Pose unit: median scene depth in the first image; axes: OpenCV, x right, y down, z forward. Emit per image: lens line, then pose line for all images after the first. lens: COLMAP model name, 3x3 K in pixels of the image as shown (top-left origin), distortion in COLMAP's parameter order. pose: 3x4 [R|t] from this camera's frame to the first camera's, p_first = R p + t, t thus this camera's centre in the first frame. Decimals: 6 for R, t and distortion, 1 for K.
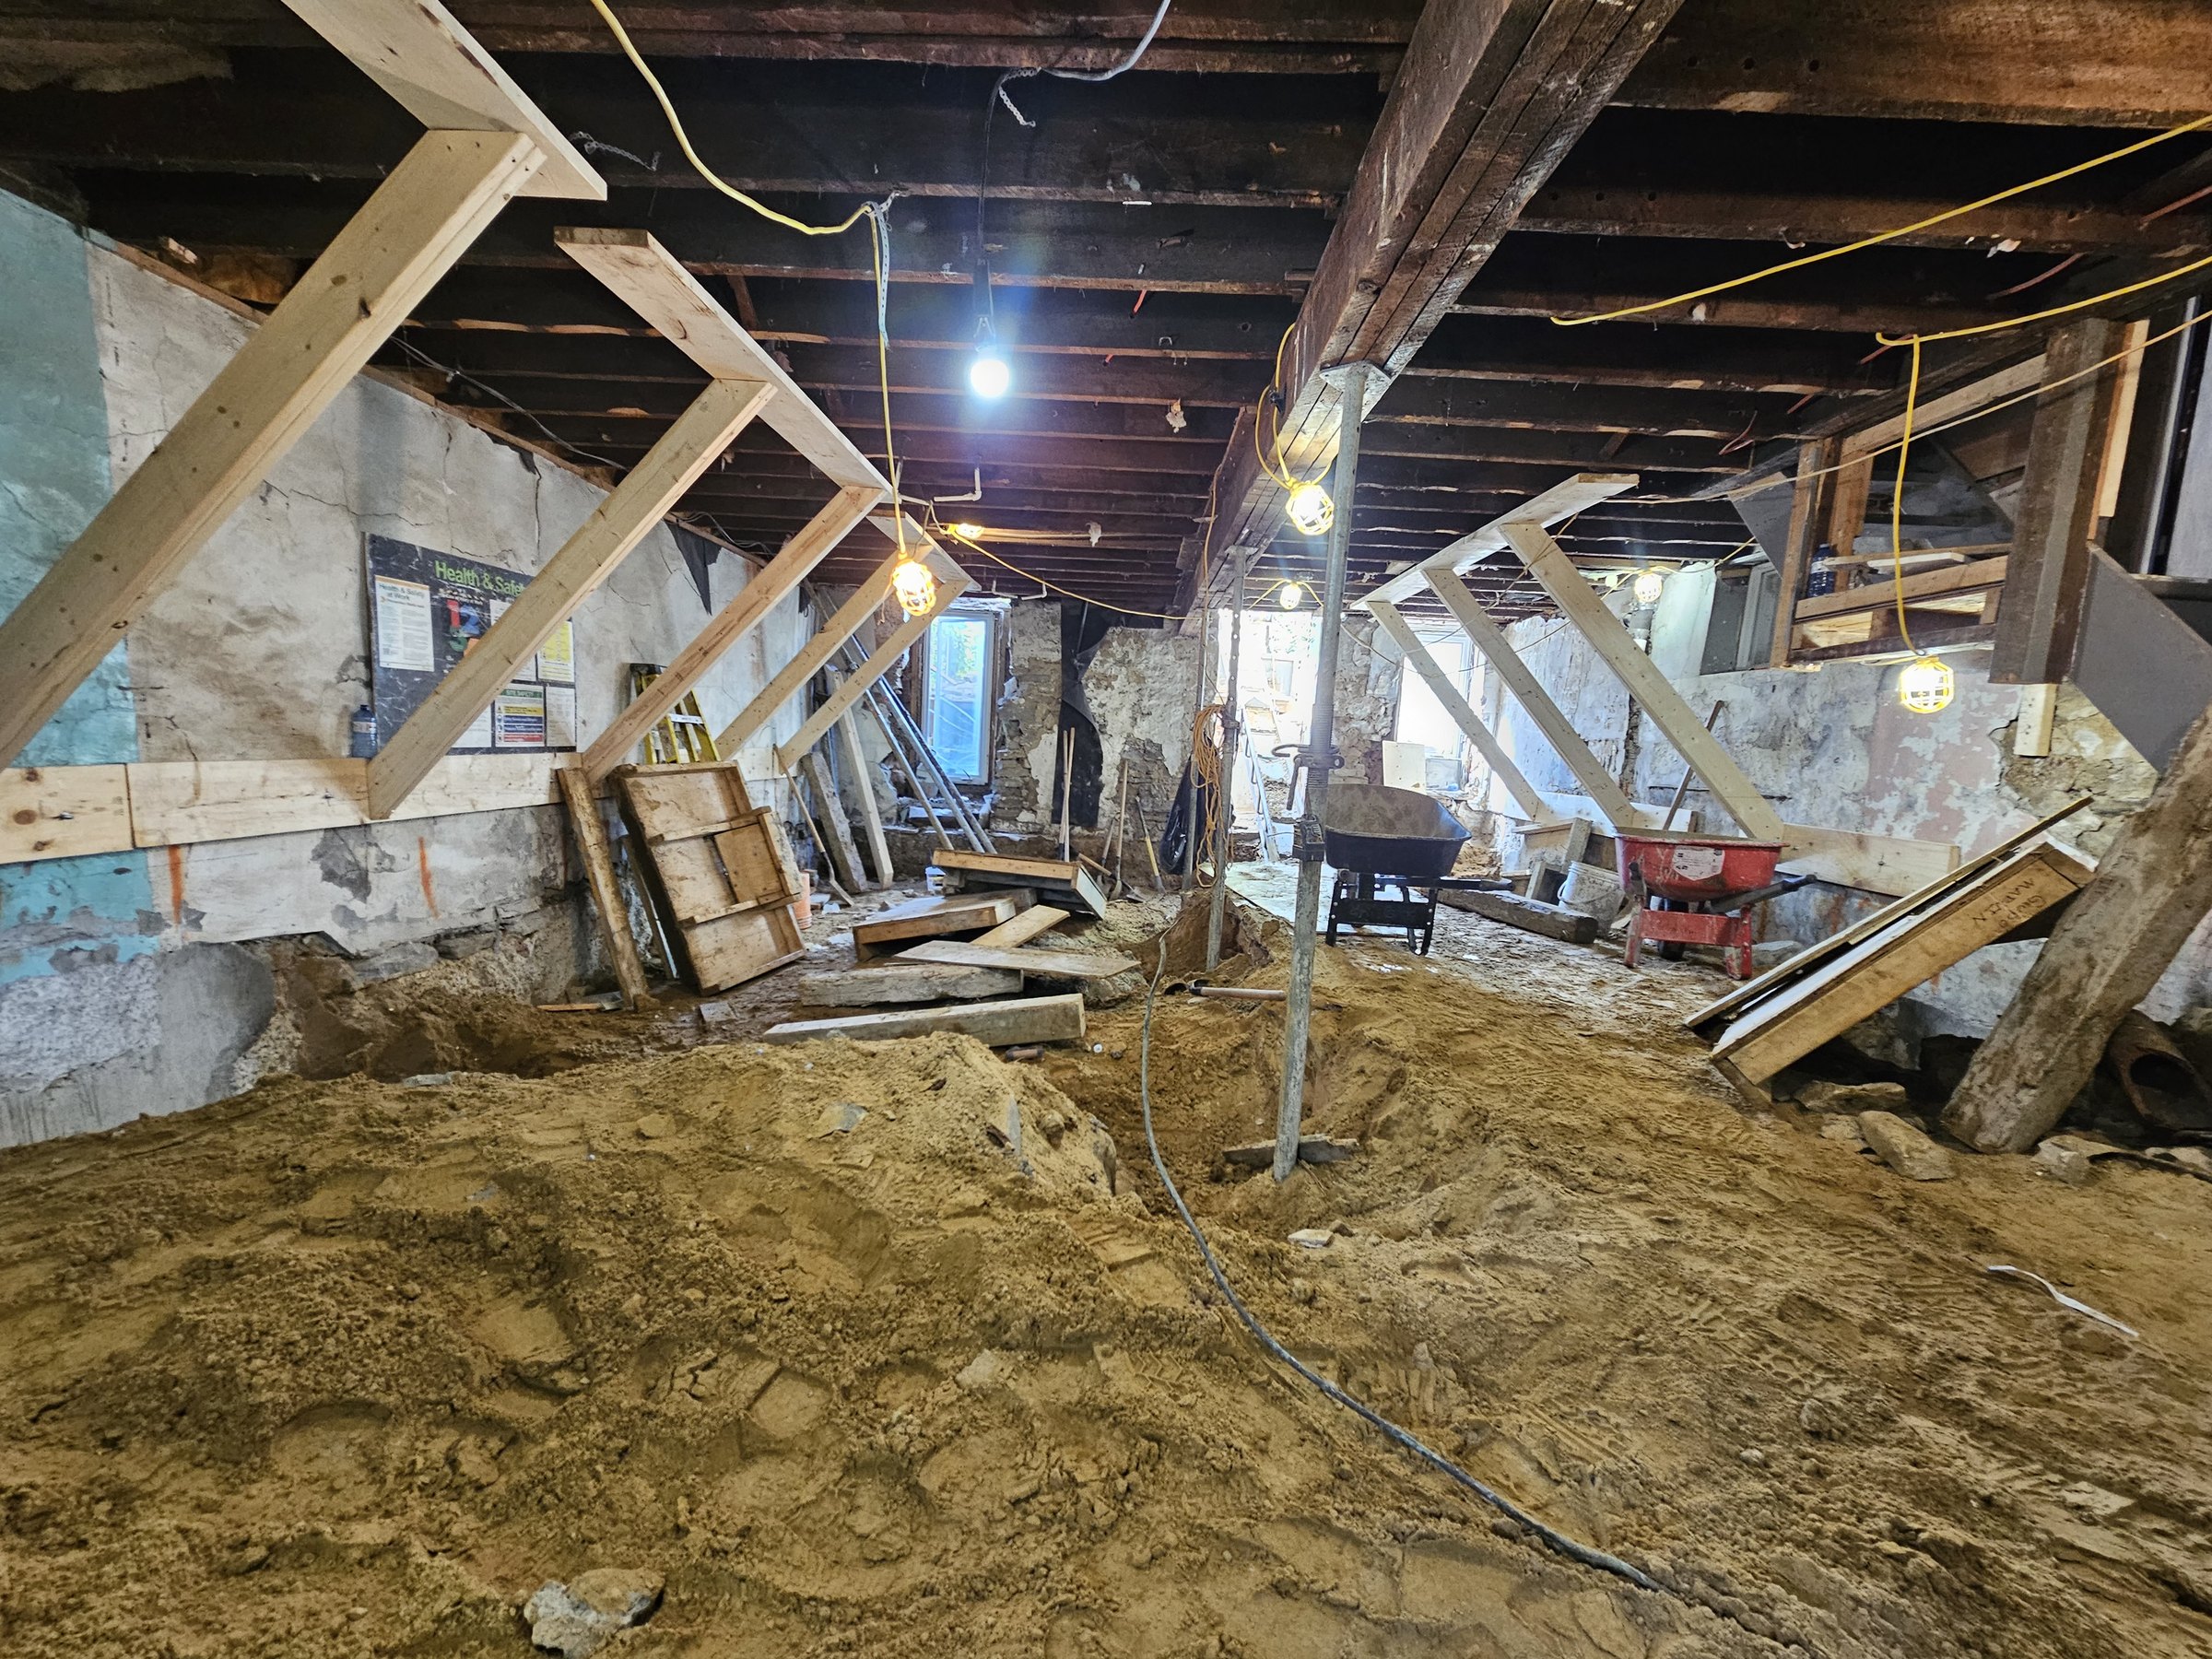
lens RADIAL K [[888.3, 0, 1109.2], [0, 888.3, 828.6], [0, 0, 1]] dist [-0.007039, 0.000992]
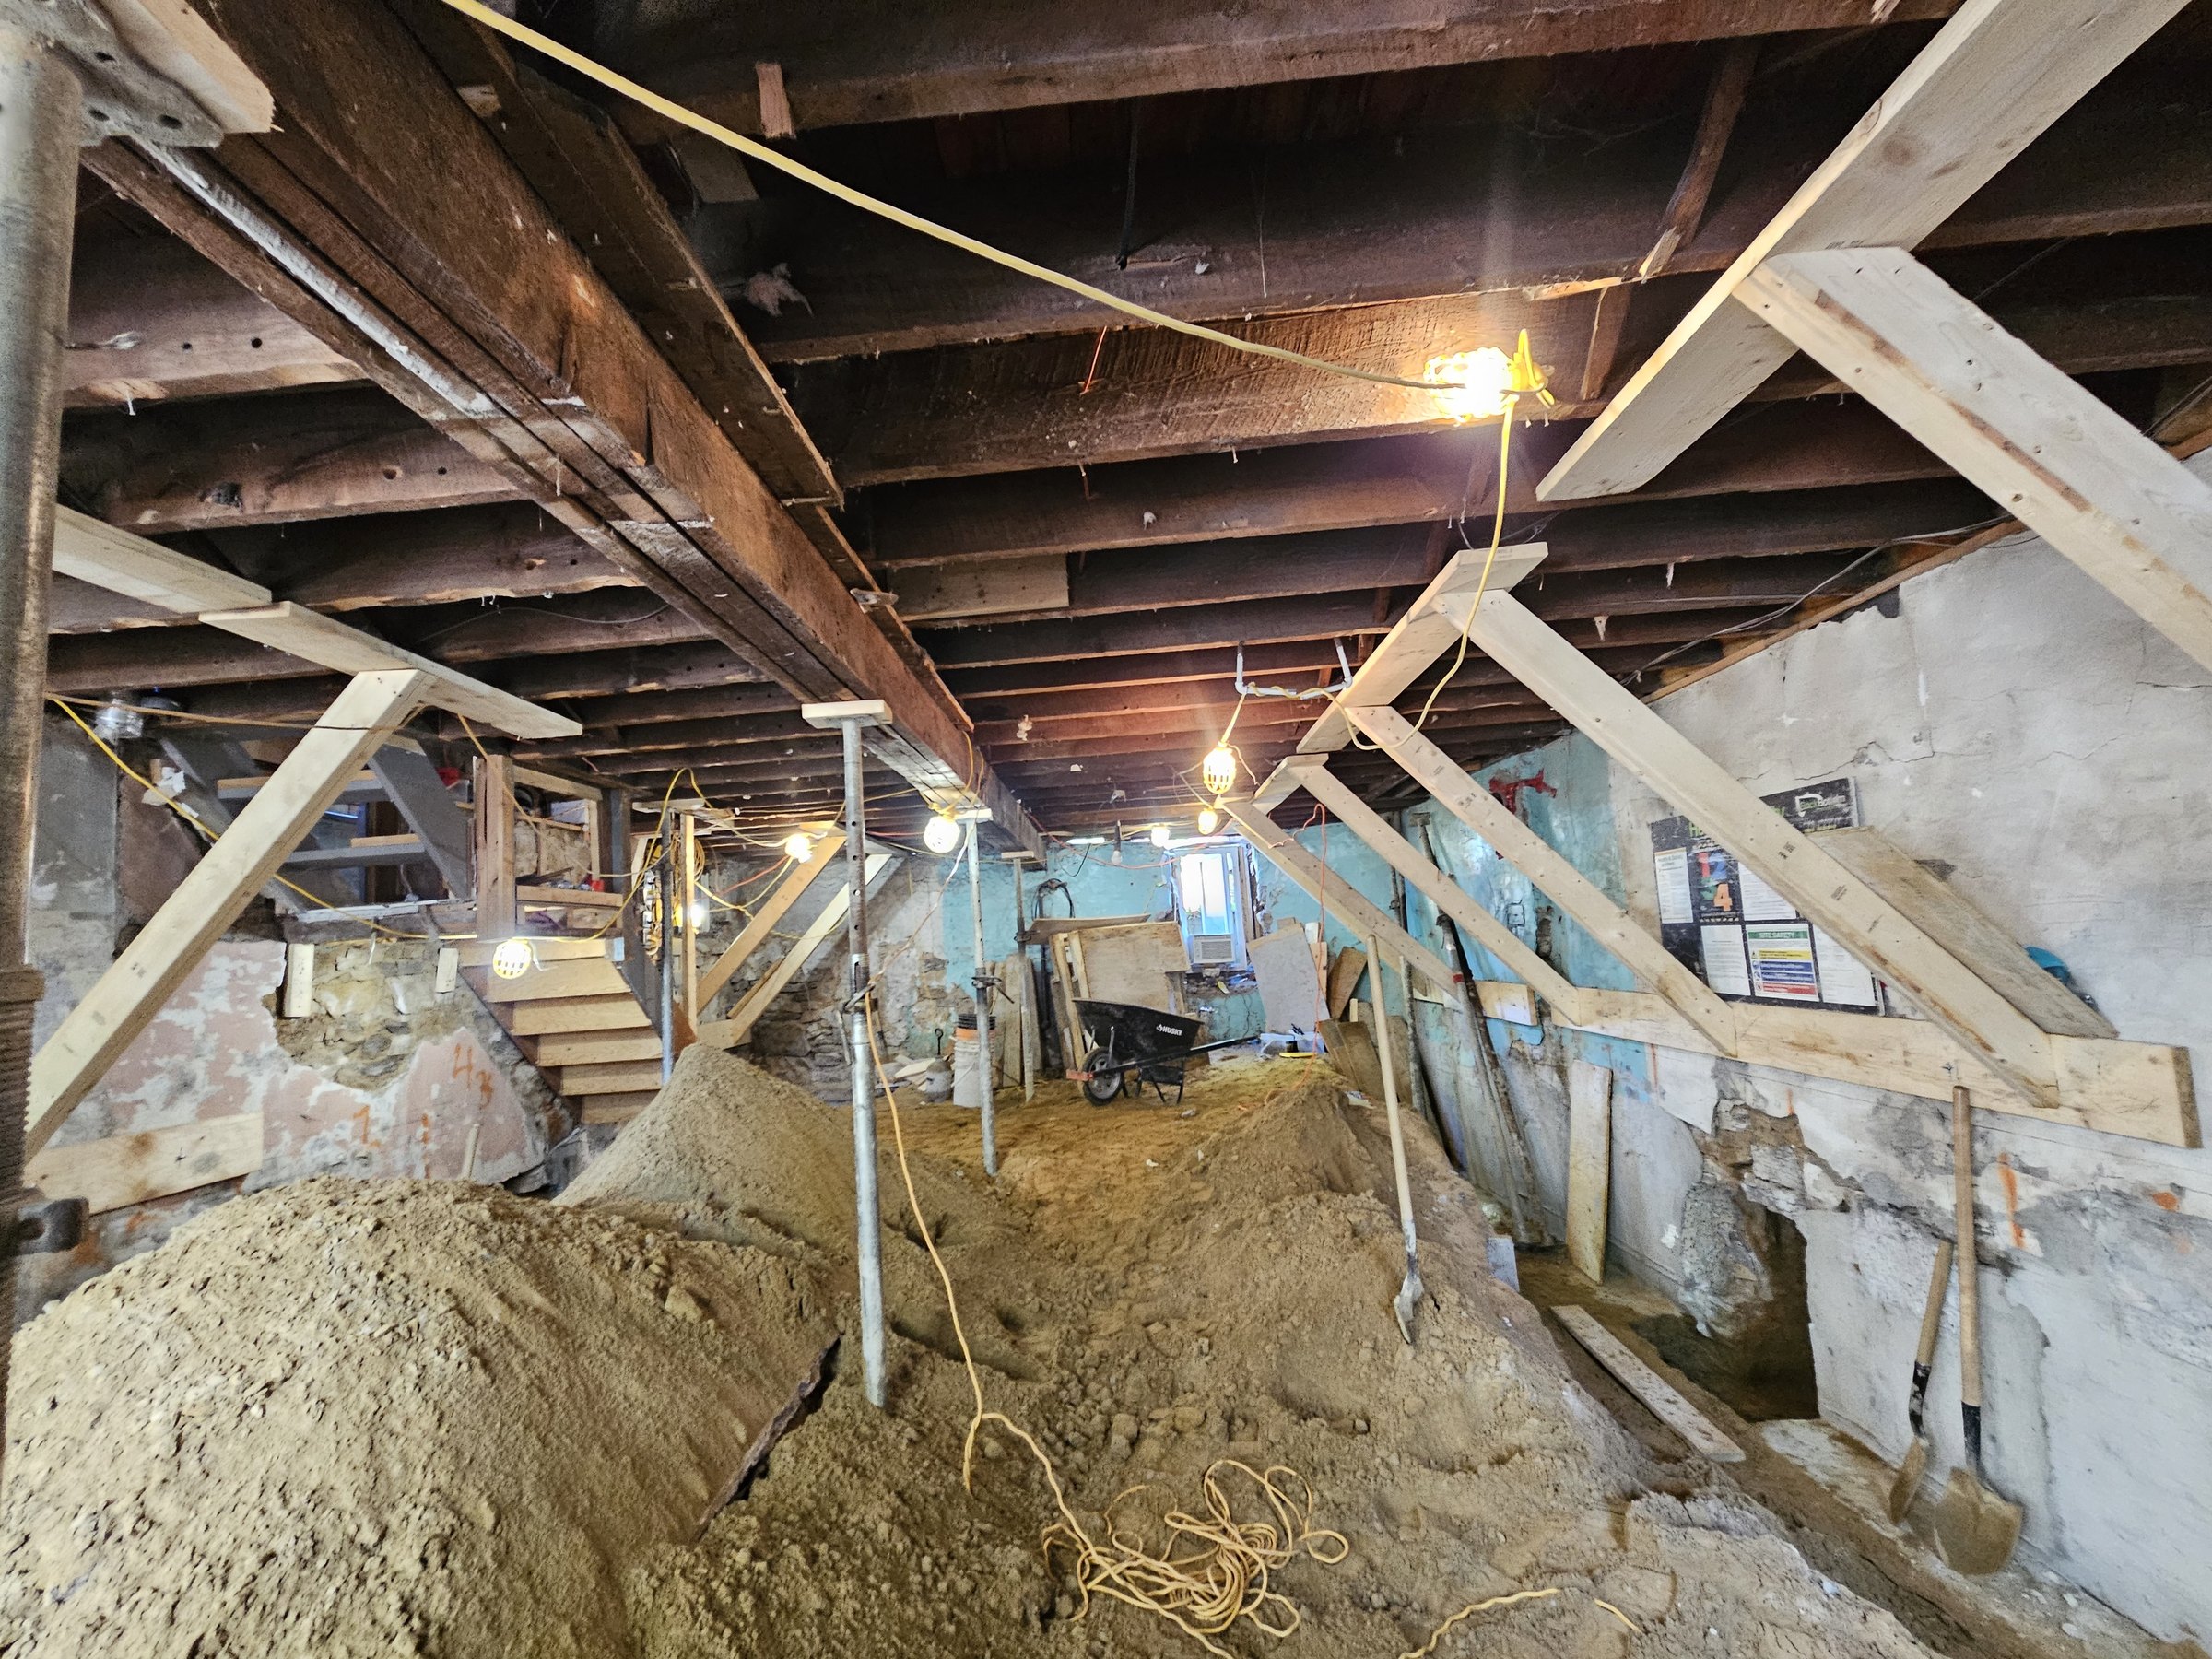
lens RADIAL K [[888.3, 0, 1094.8], [0, 888.3, 847.7], [0, 0, 1]] dist [-0.007039, 0.000992]
pose [[-0.999859, 0.013951, 0.009312, -0.029464], [0.013899, 0.999888, -0.005599, -0.267843], [-0.009389, -0.005469, -0.999941, 2.031048]]
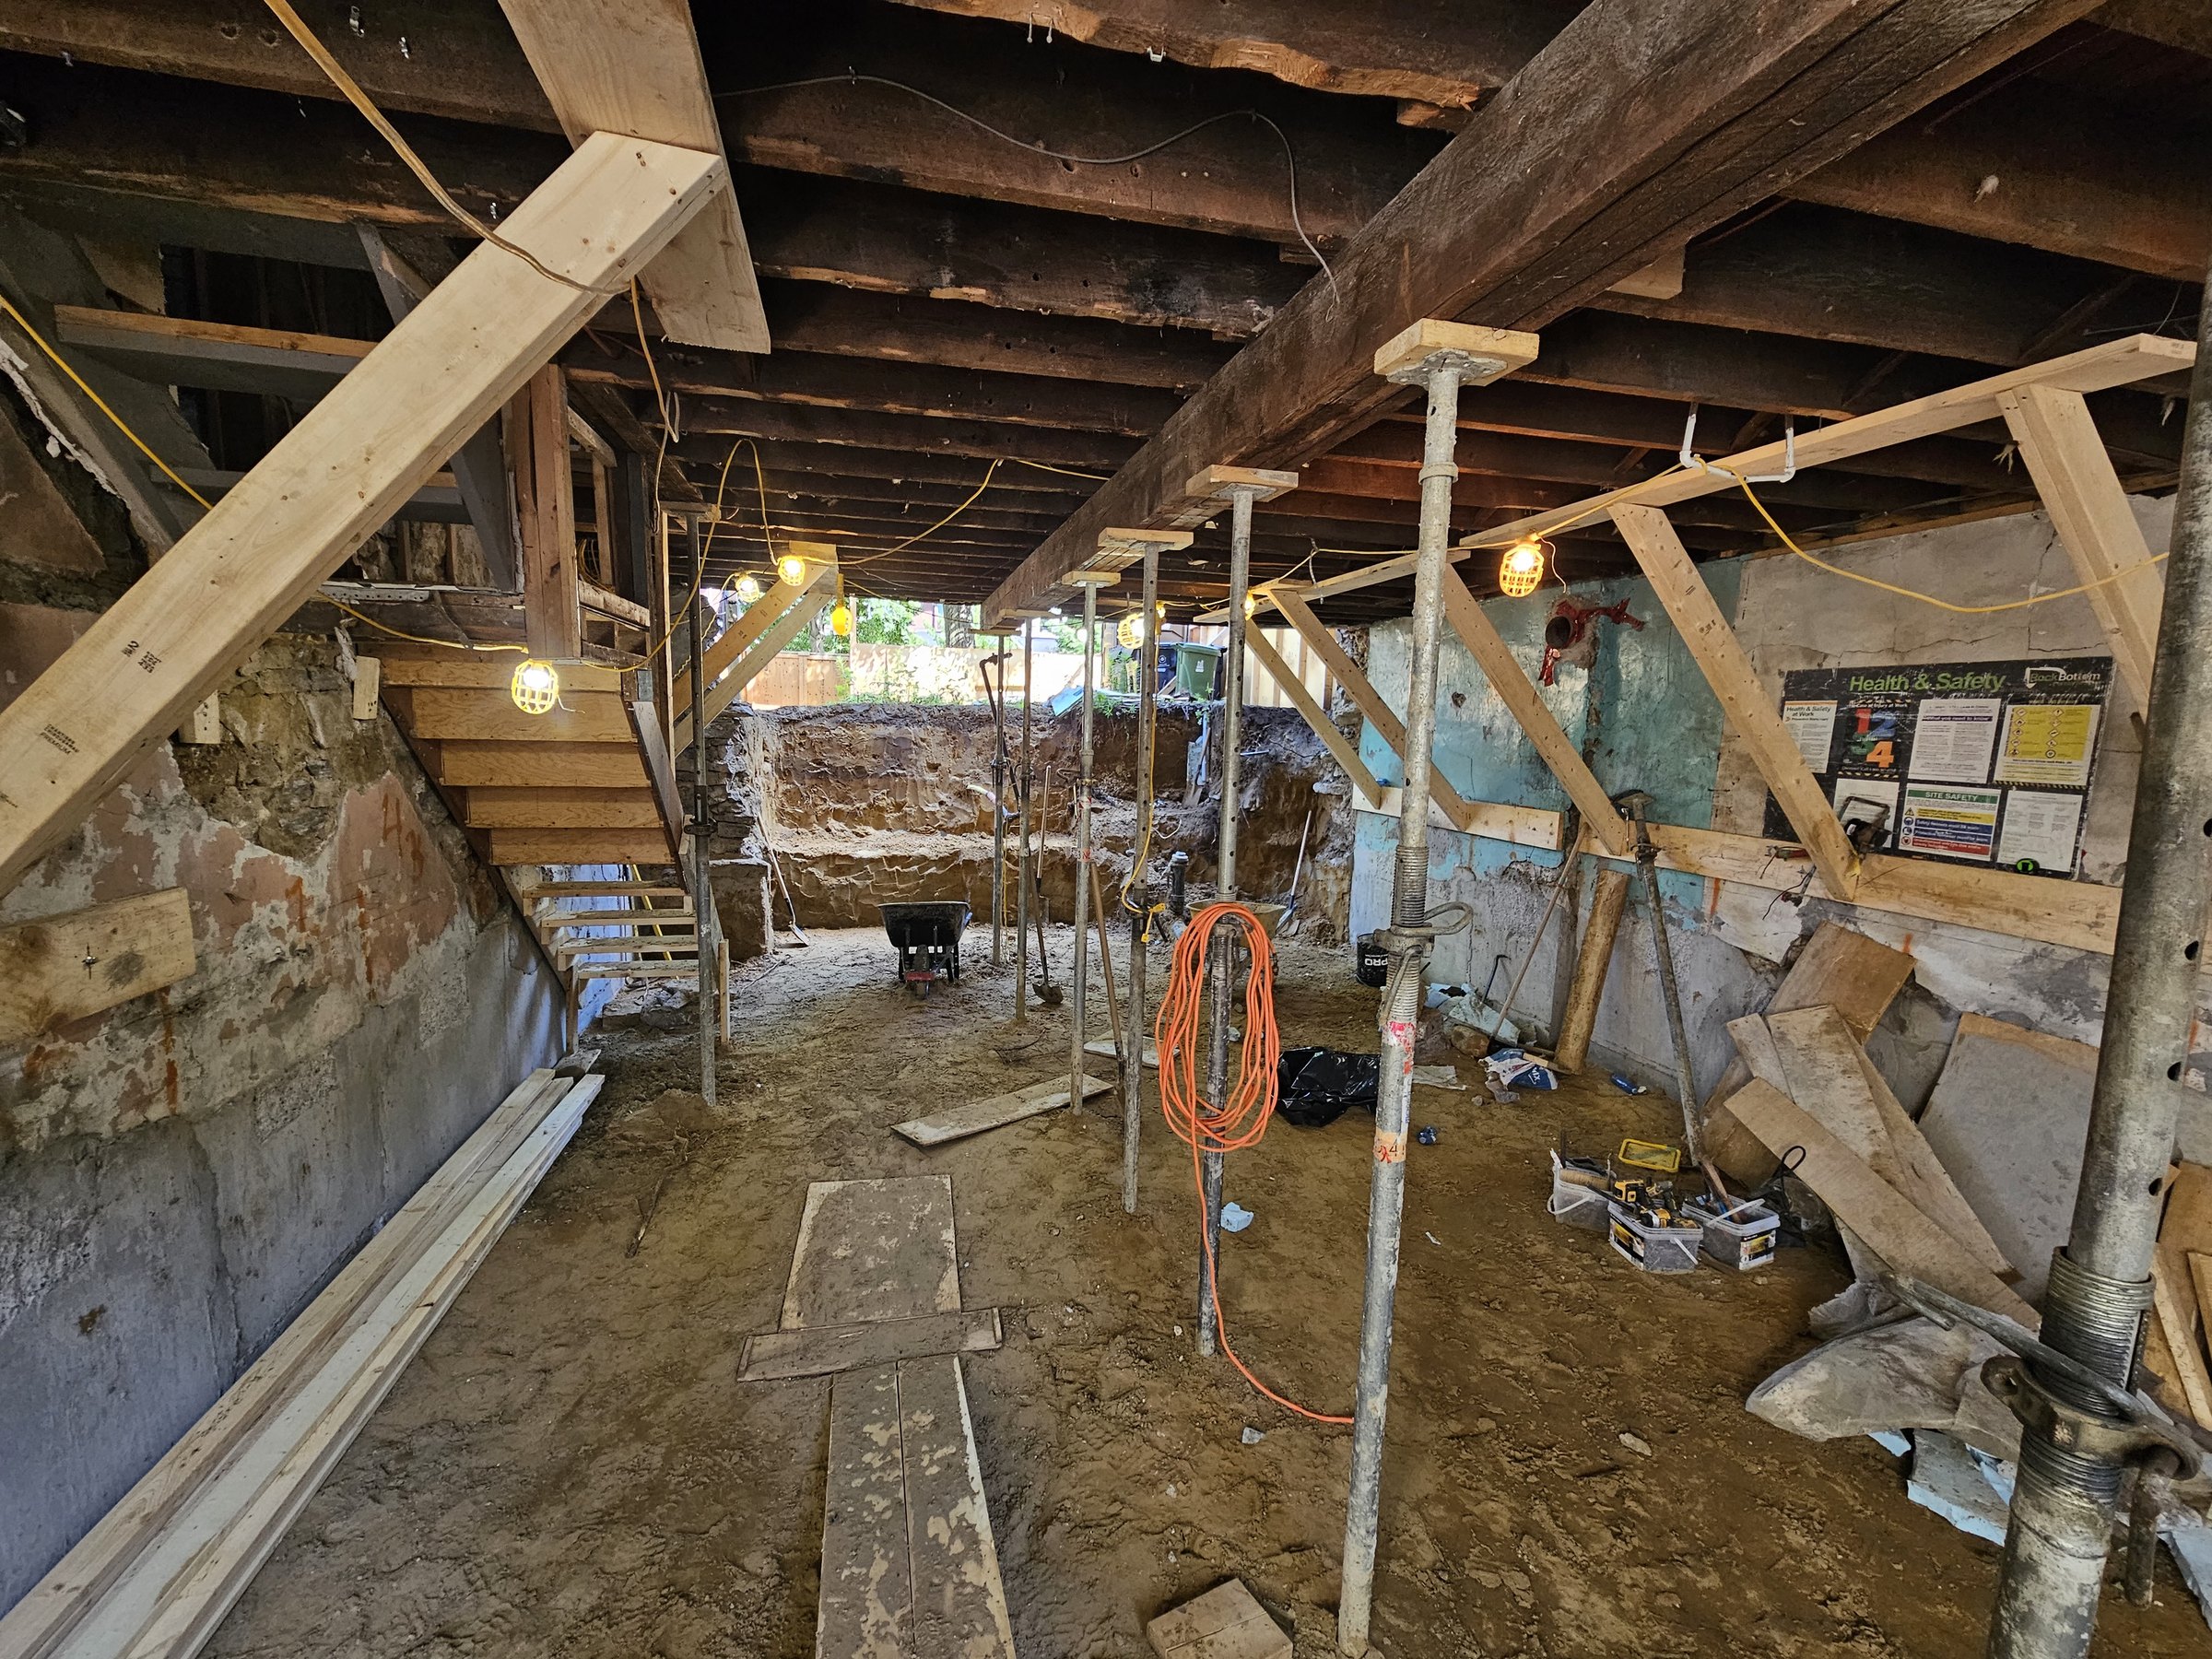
lens RADIAL K [[888.3, 0, 1076.1], [0, 888.3, 833.4], [0, 0, 1]] dist [-0.007039, 0.000992]
pose [[-0.964256, -0.051066, -0.260006, 0.488895], [-0.107905, 0.971881, 0.209296, -0.229426], [0.242007, 0.229870, -0.942652, 1.779550]]
